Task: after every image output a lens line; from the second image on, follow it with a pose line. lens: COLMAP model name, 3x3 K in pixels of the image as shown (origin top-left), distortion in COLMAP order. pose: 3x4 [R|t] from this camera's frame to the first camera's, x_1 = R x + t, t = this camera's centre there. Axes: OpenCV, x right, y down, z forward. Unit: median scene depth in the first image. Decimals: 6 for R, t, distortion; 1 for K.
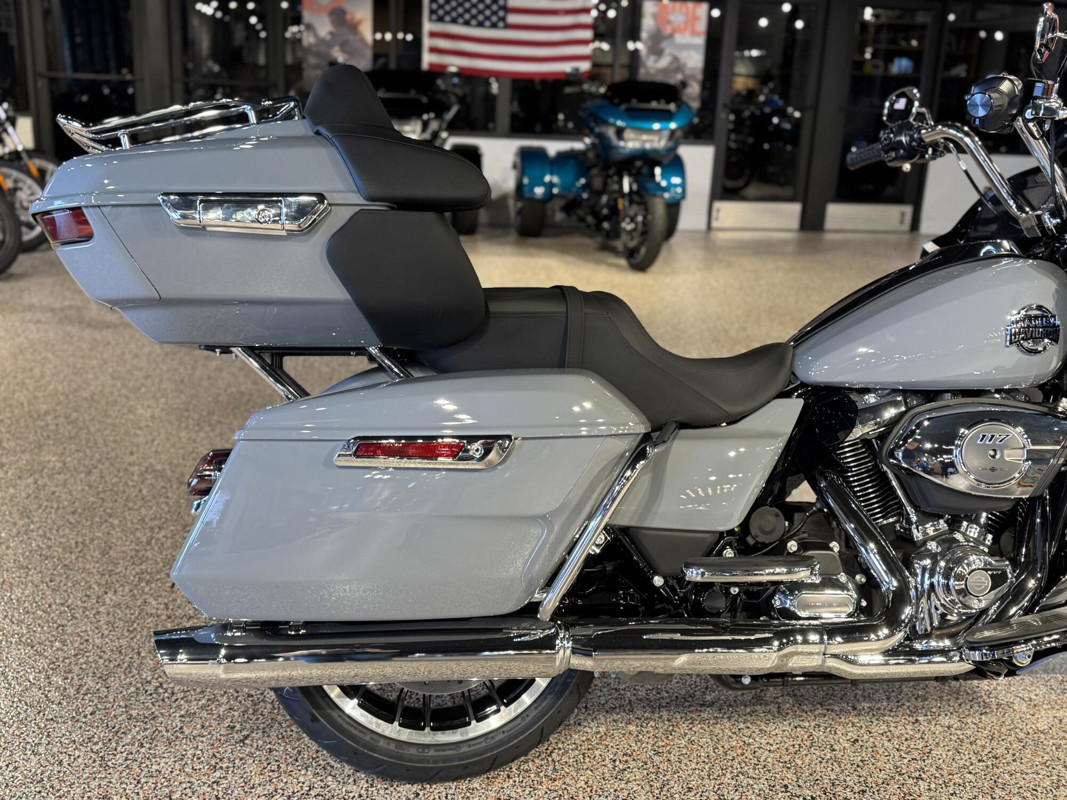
lens RADIAL K [[1114.0, 0, 533.5], [0, 1114.0, 400.0], [0, 0, 1]] dist [0.066705, -0.002108]
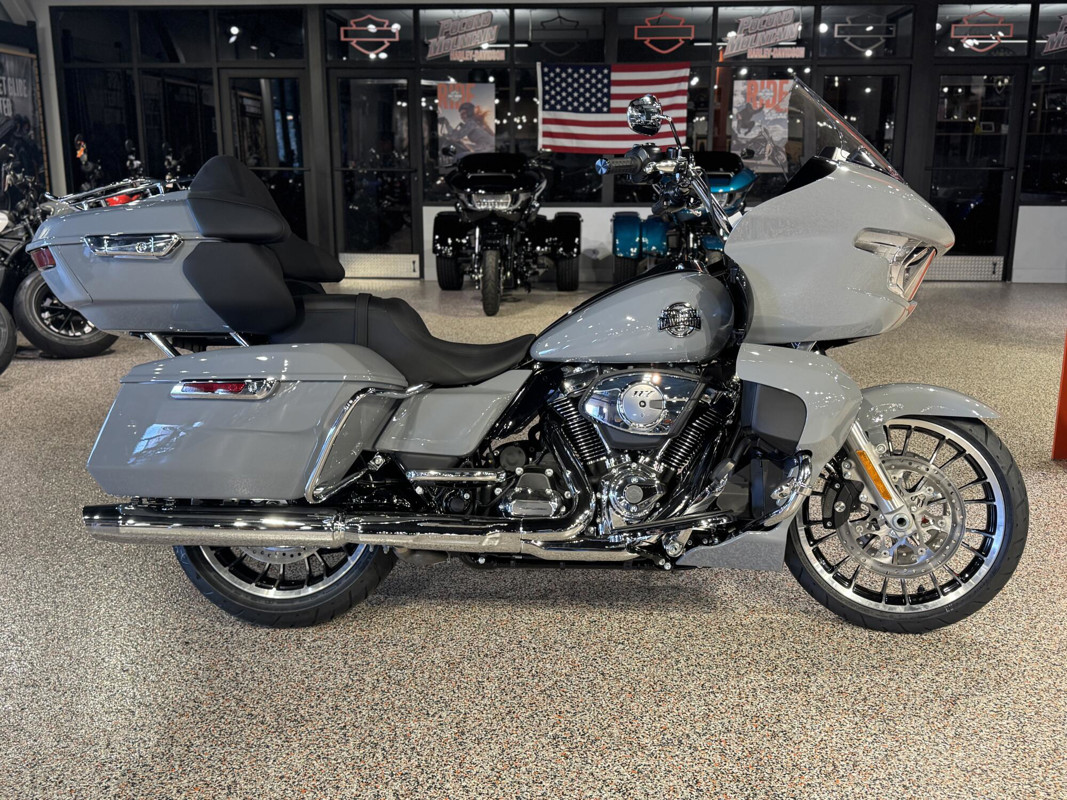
lens RADIAL K [[1057.7, 0, 533.5], [0, 1057.7, 400.0], [0, 0, 1]] dist [0.141759, -0.265003]
pose [[0.981789, -0.000689, -0.189974, 0.497123], [-0.009788, 0.998482, -0.054205, 0.110186], [0.189723, 0.055077, 0.980292, -0.336701]]
